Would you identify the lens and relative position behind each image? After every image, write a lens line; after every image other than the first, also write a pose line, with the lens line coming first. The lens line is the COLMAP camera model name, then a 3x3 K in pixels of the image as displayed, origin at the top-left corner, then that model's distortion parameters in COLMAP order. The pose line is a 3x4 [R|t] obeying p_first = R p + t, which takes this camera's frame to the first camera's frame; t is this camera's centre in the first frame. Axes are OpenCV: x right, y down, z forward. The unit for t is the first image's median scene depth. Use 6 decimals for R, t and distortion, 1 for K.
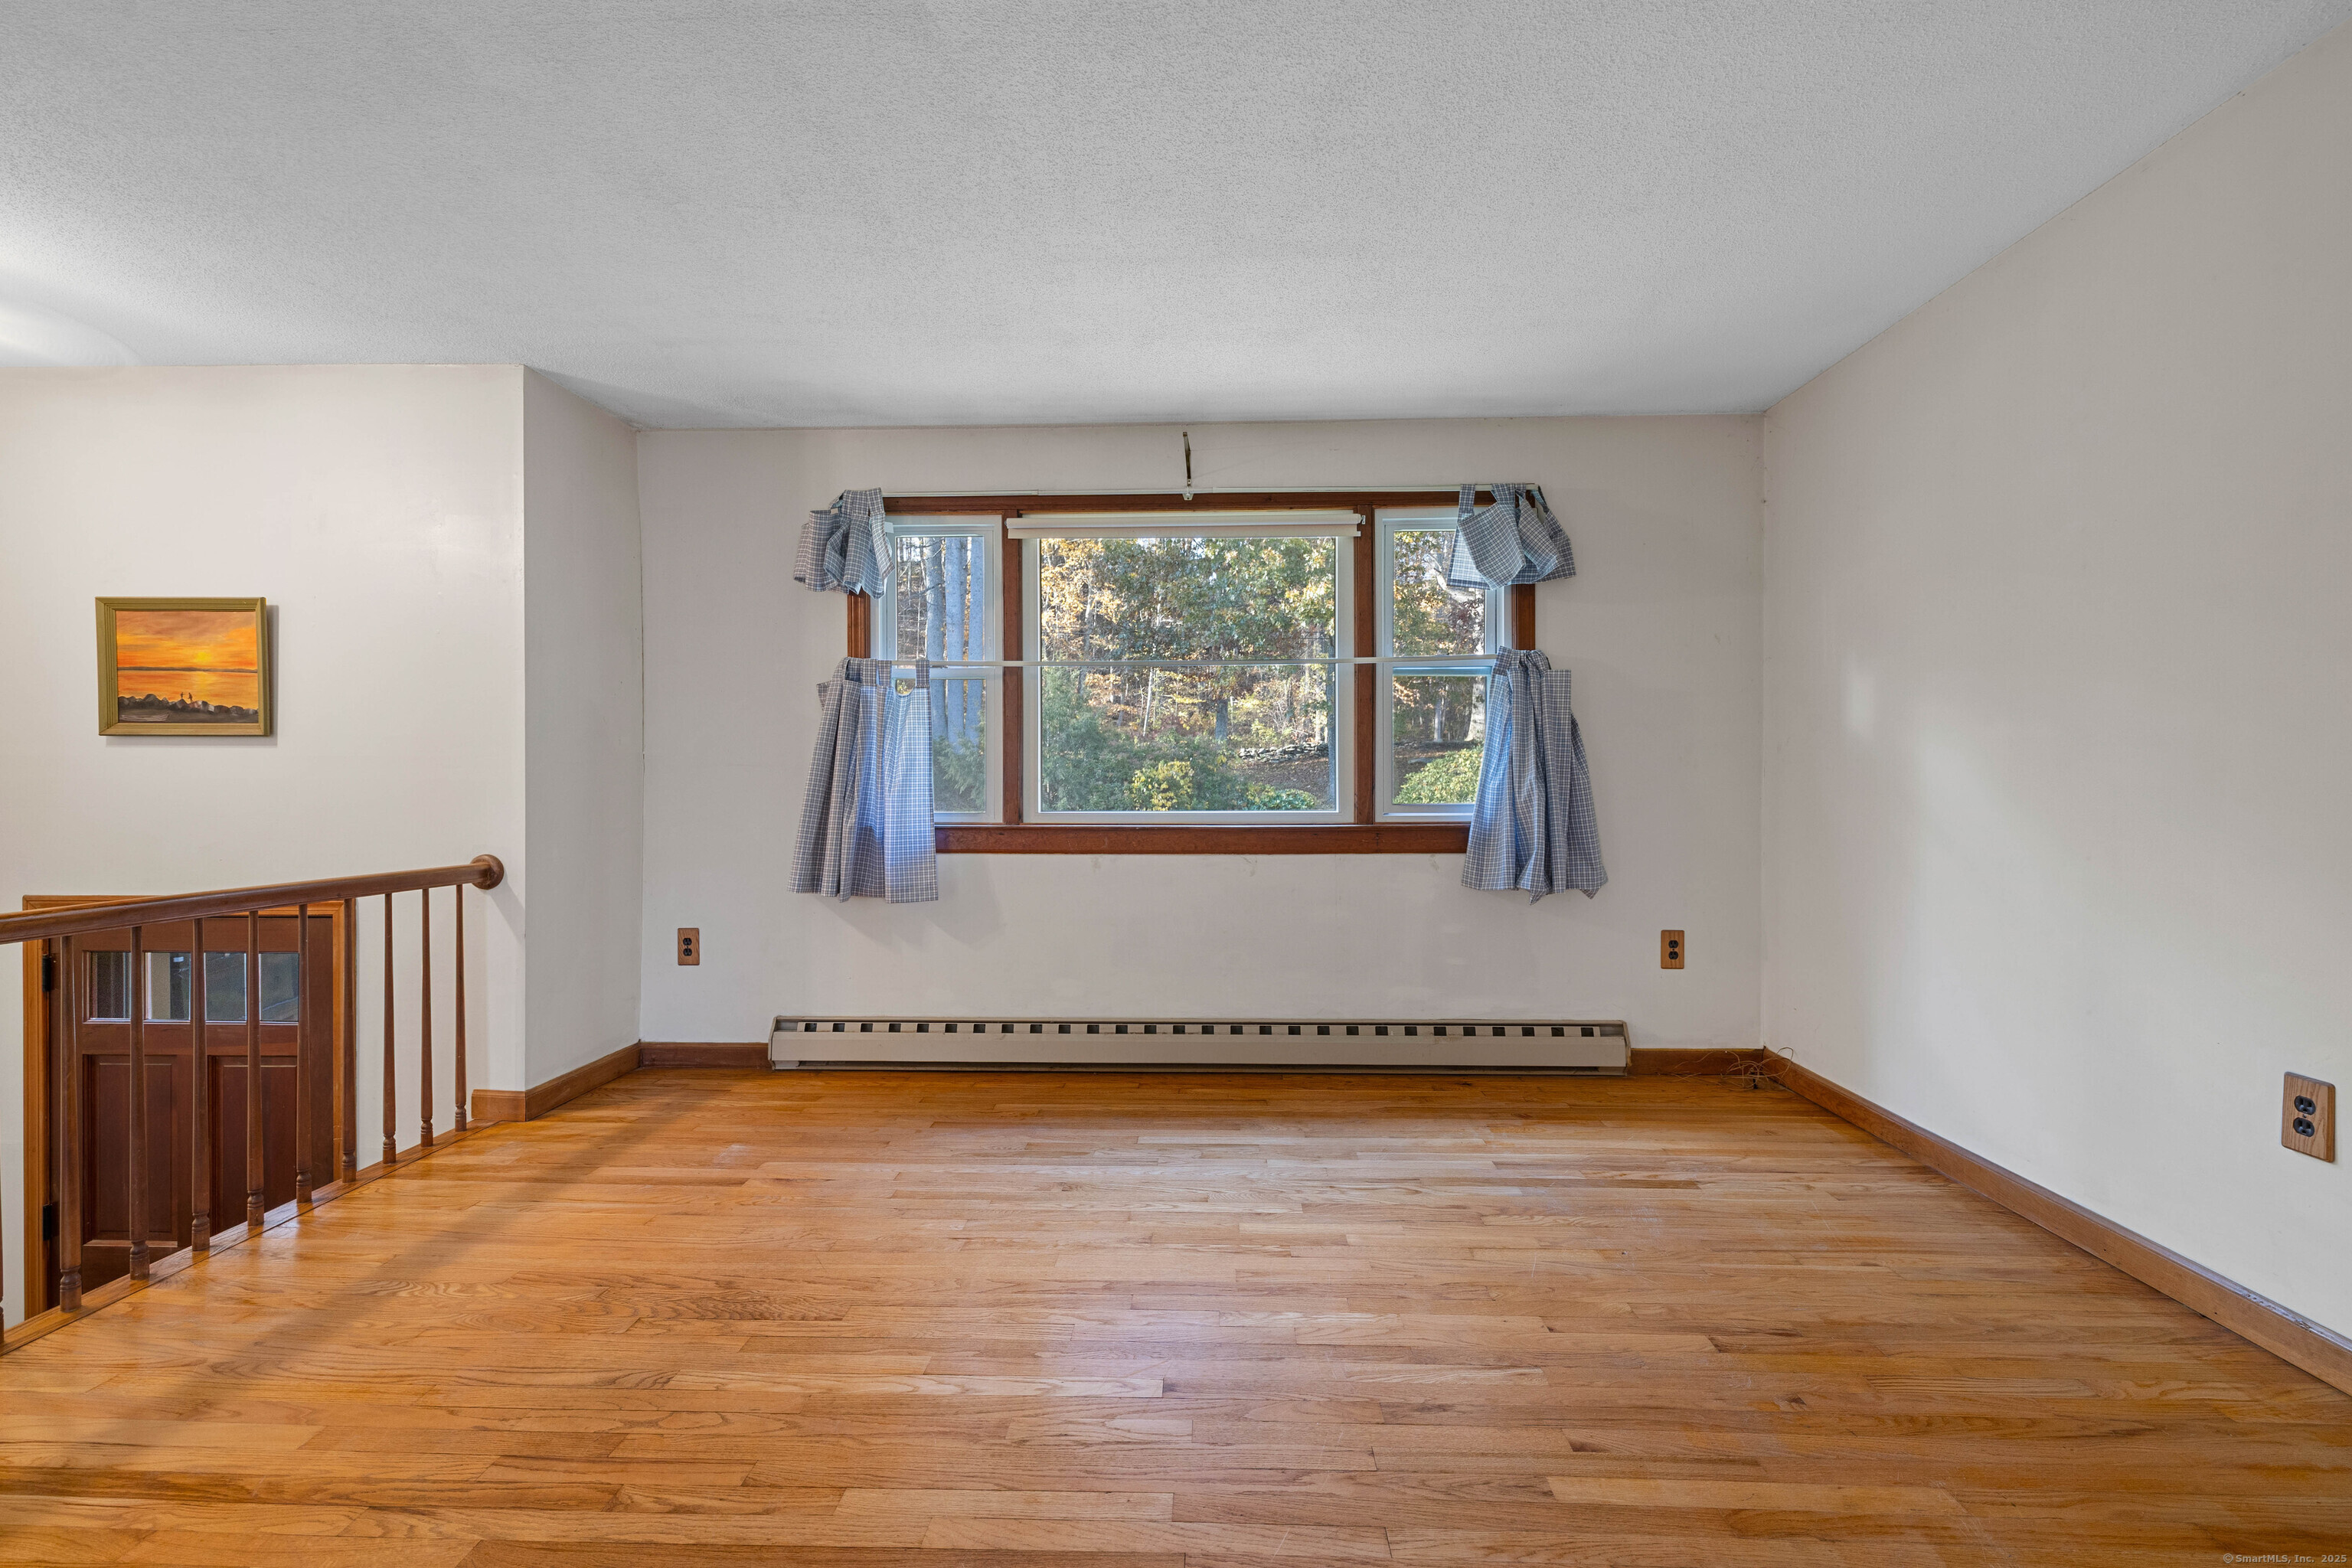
lens RADIAL K [[1002.9, 0, 1178.5], [0, 1002.9, 775.7], [0, 0, 1]] dist [0.000594, 0.000639]
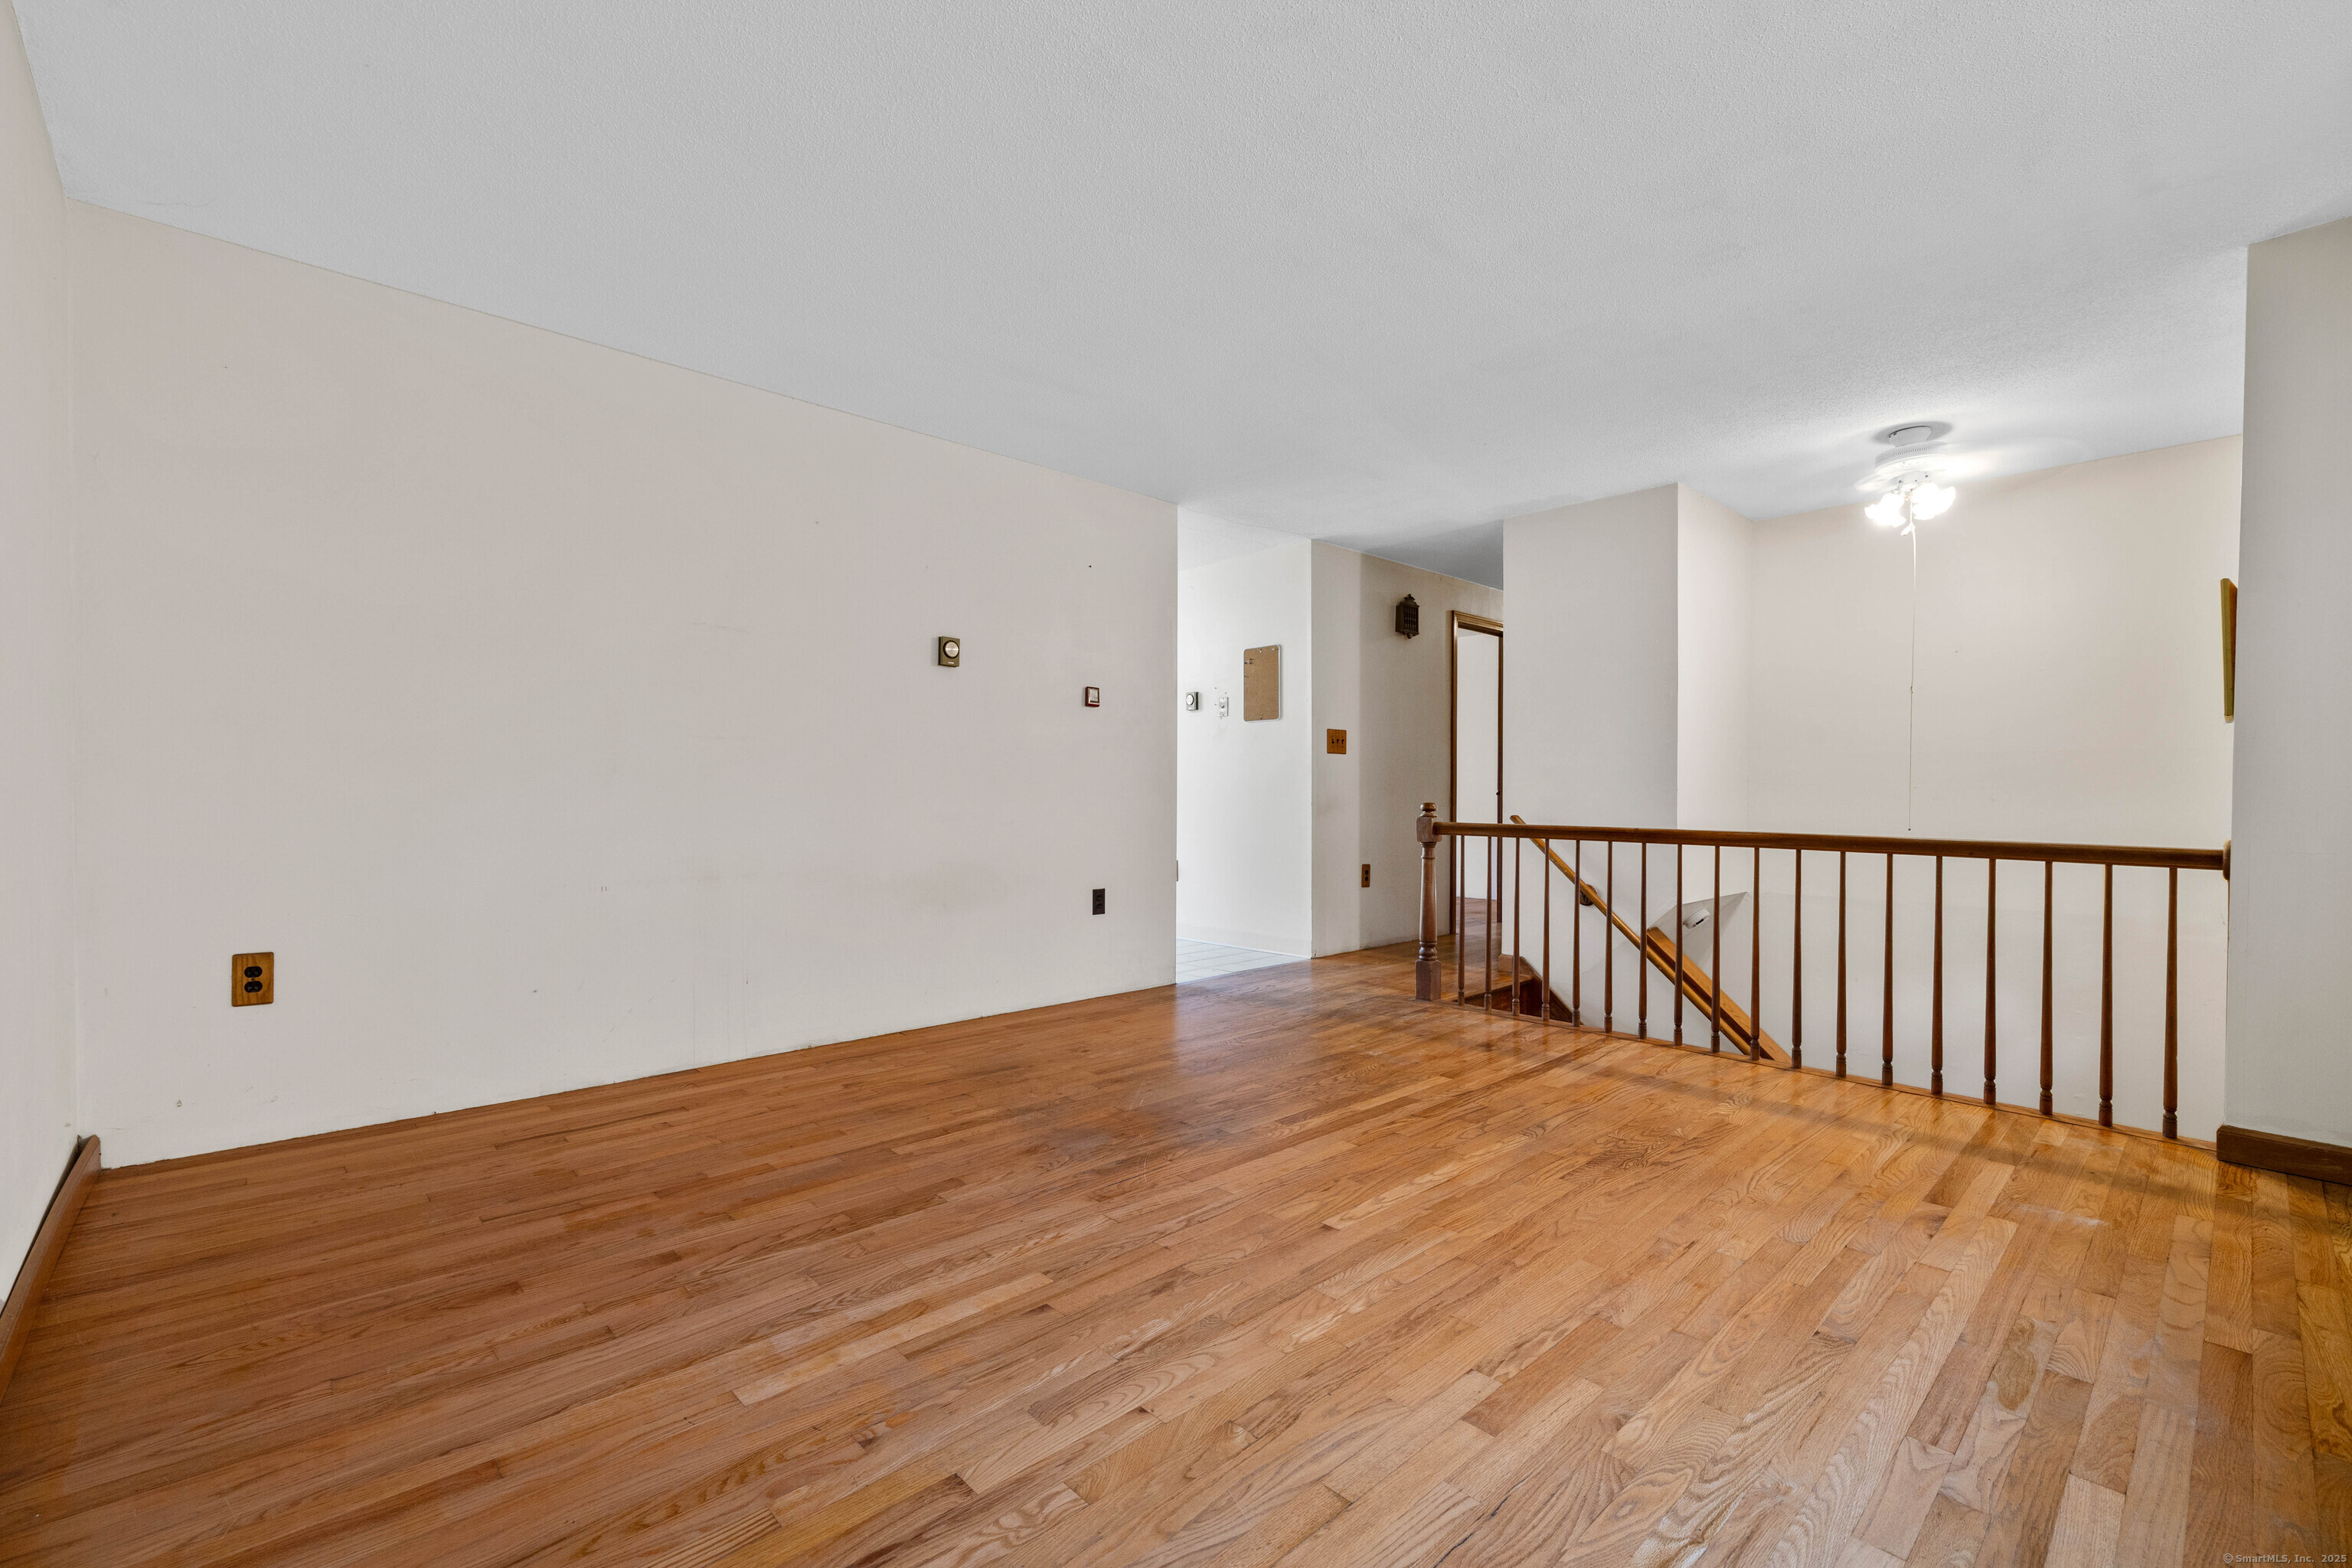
lens RADIAL K [[1002.9, 0, 1161.6], [0, 1002.9, 790.8], [0, 0, 1]] dist [0.000594, 0.000639]
pose [[-0.704304, -0.001366, -0.709897, 0.512021], [-0.003309, 0.999994, 0.001359, 0.034297], [0.709890, 0.003306, -0.704304, 0.869184]]
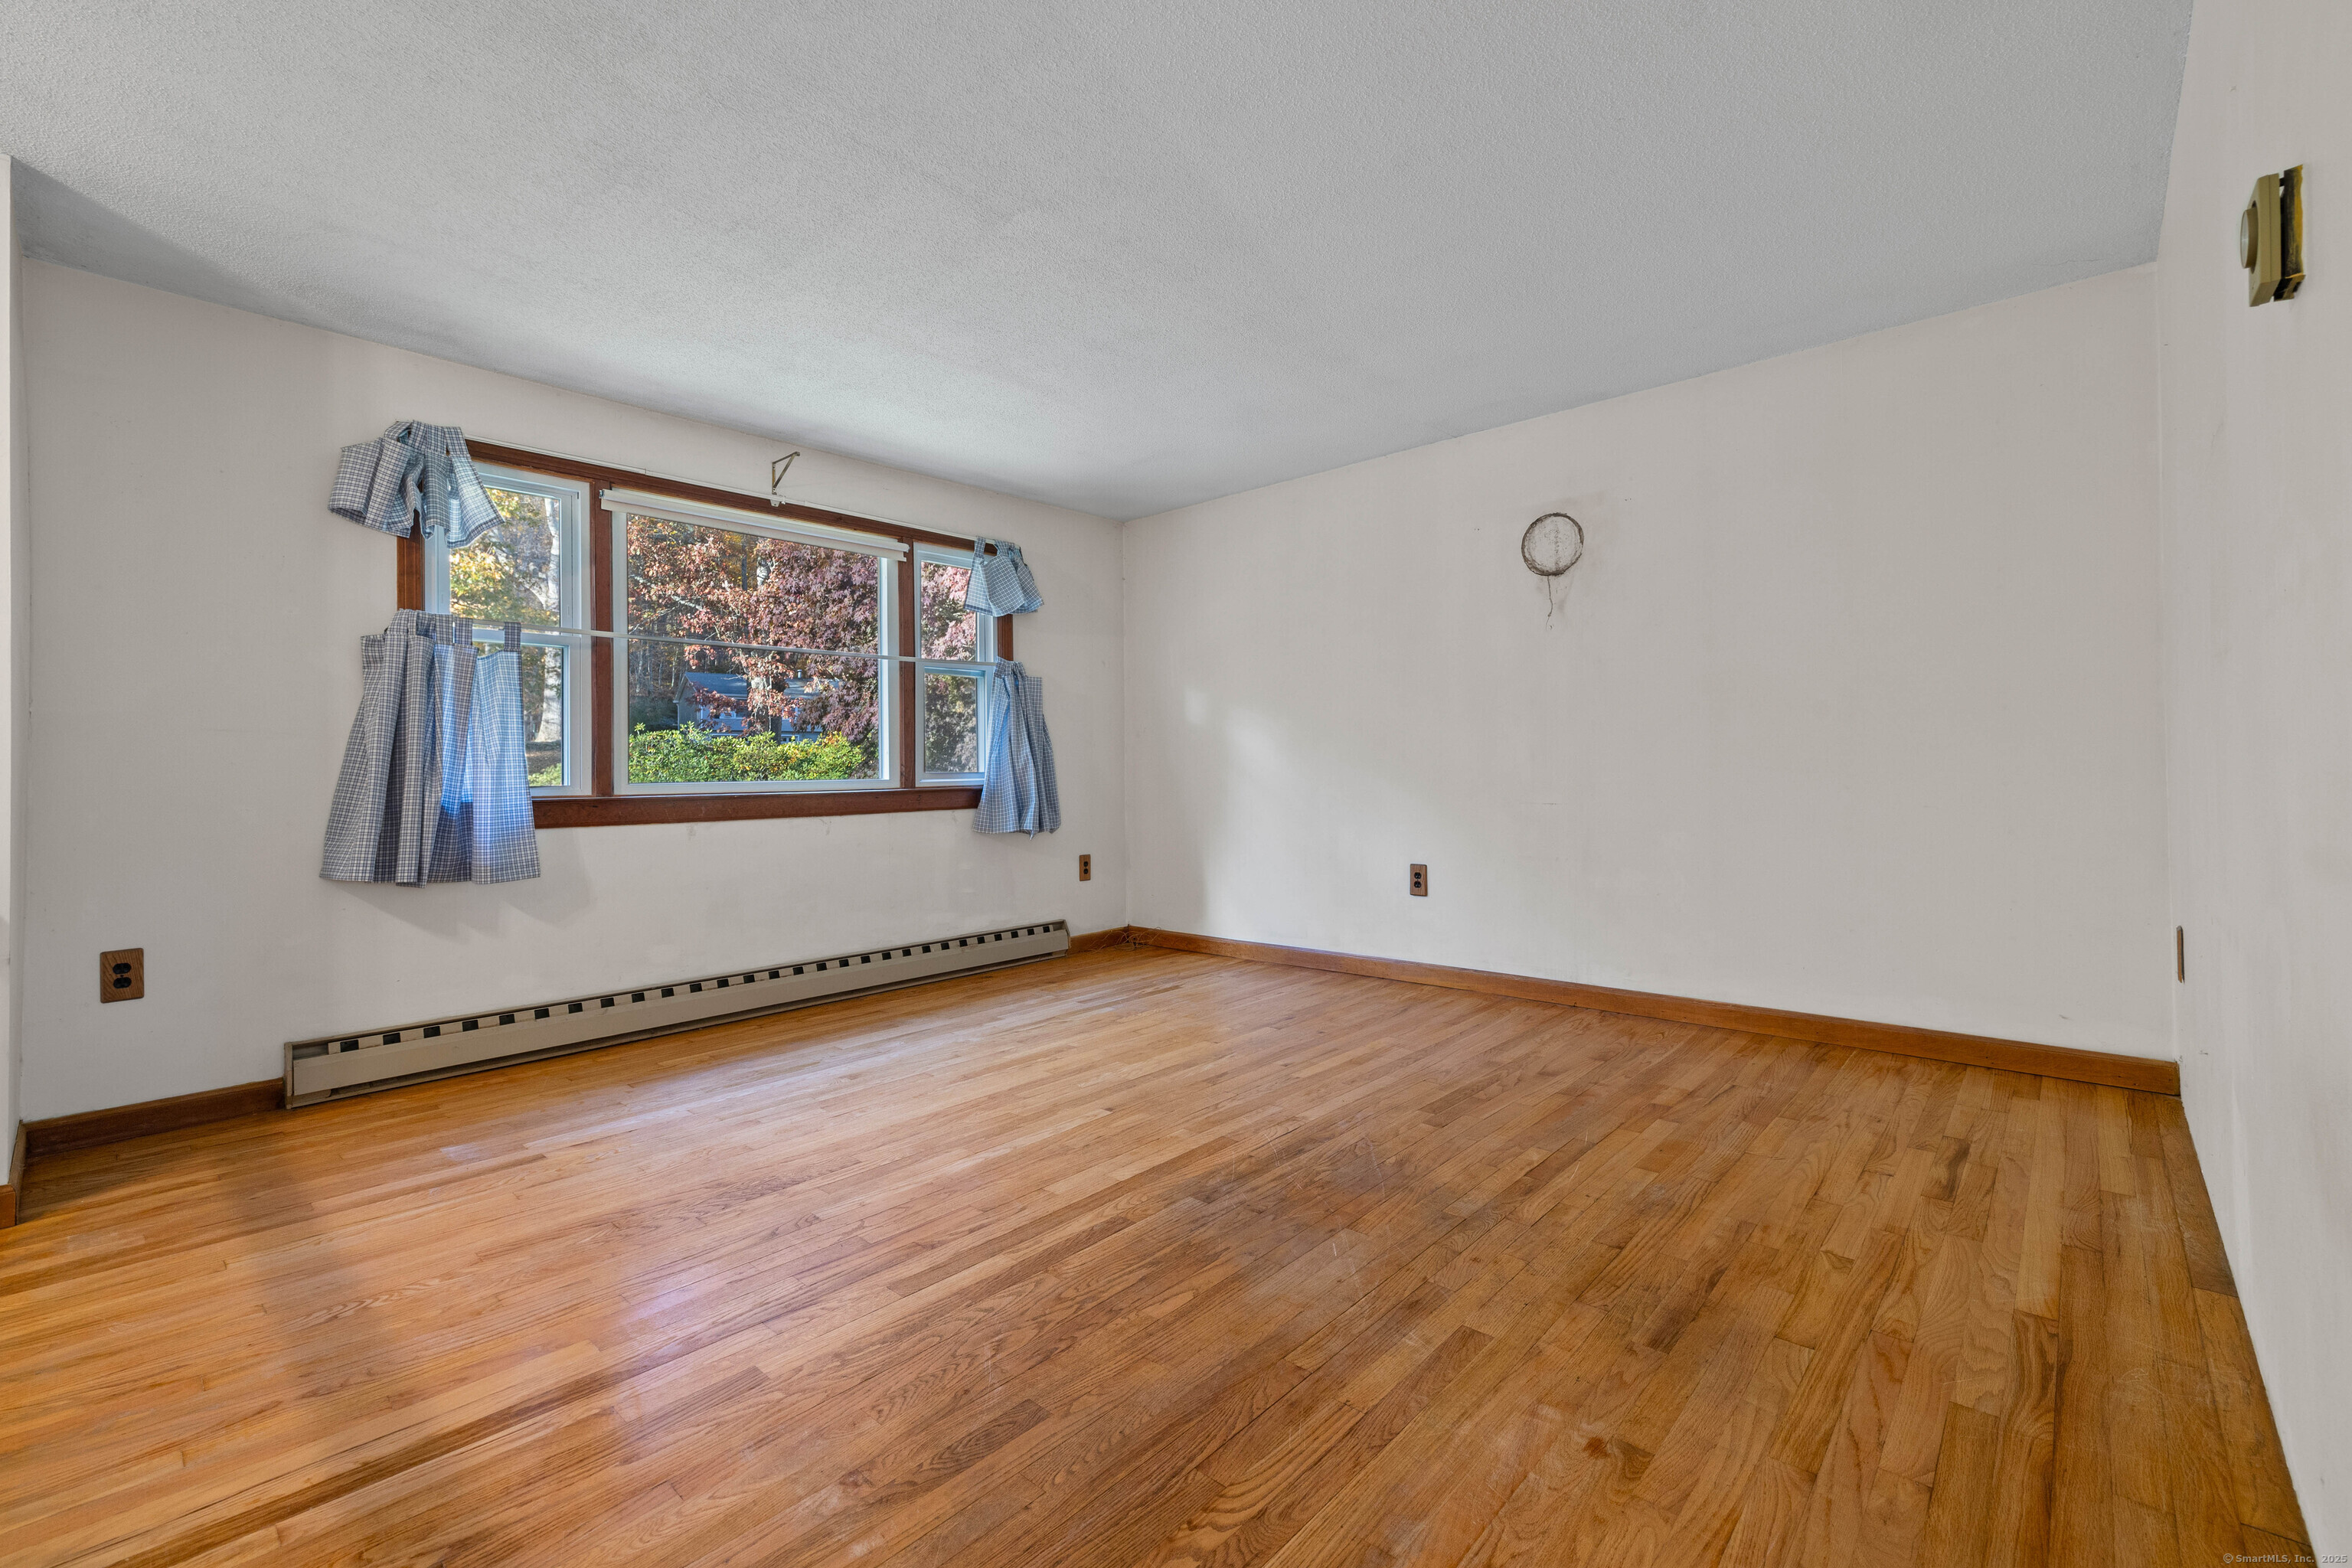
lens RADIAL K [[1002.9, 0, 1151.7], [0, 1002.9, 752.0], [0, 0, 1]] dist [0.000594, 0.000639]
pose [[0.652194, 0.008511, 0.758004, -0.600571], [0.013546, 0.999646, -0.022879, 0.036923], [-0.757931, 0.025190, 0.651848, -0.059405]]
